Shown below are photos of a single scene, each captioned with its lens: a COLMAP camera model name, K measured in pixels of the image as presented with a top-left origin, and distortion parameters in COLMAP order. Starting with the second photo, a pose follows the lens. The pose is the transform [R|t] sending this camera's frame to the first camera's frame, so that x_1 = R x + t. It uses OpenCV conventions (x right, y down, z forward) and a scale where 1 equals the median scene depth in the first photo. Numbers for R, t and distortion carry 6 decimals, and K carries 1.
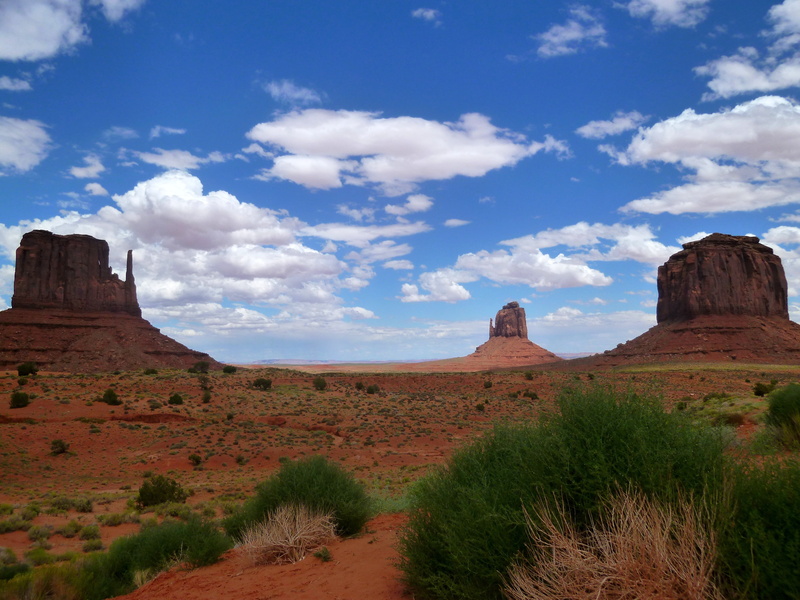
lens RADIAL K [[595.0, 0, 400.0], [0, 595.0, 300.0], [0, 0, 1]] dist [-0.055708, 0.003878]
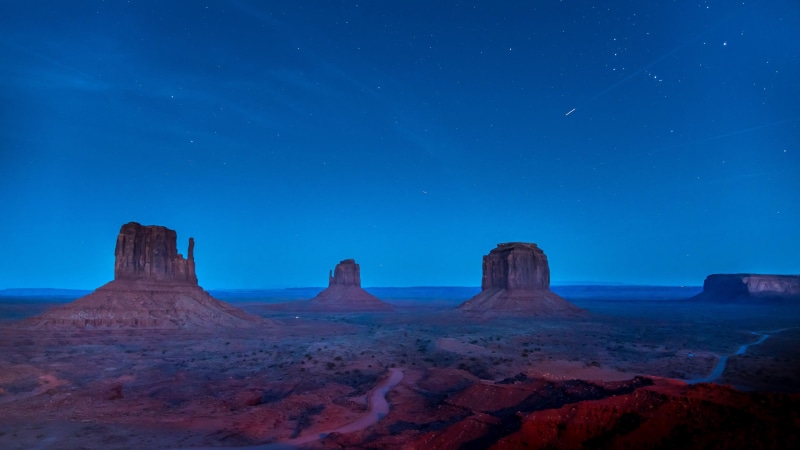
lens RADIAL K [[533.9, 0, 400.0], [0, 533.9, 225.0], [0, 0, 1]] dist [0.024416, -0.001530]
pose [[0.918189, 0.066656, 0.390495, -0.507031], [-0.056844, 0.997710, -0.036646, -0.098043], [-0.392044, 0.011451, 0.919875, -0.424215]]
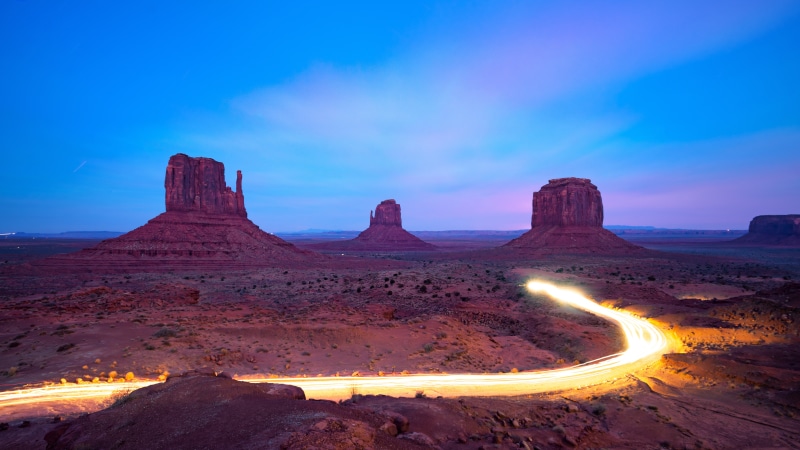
lens RADIAL K [[522.4, 0, 400.0], [0, 522.4, 225.0], [0, 0, 1]] dist [0.009999, 0.001609]
pose [[0.940963, 0.026338, 0.337483, -0.518890], [-0.053072, 0.996118, 0.070236, -0.063345], [-0.334323, -0.084000, 0.938708, -0.325446]]
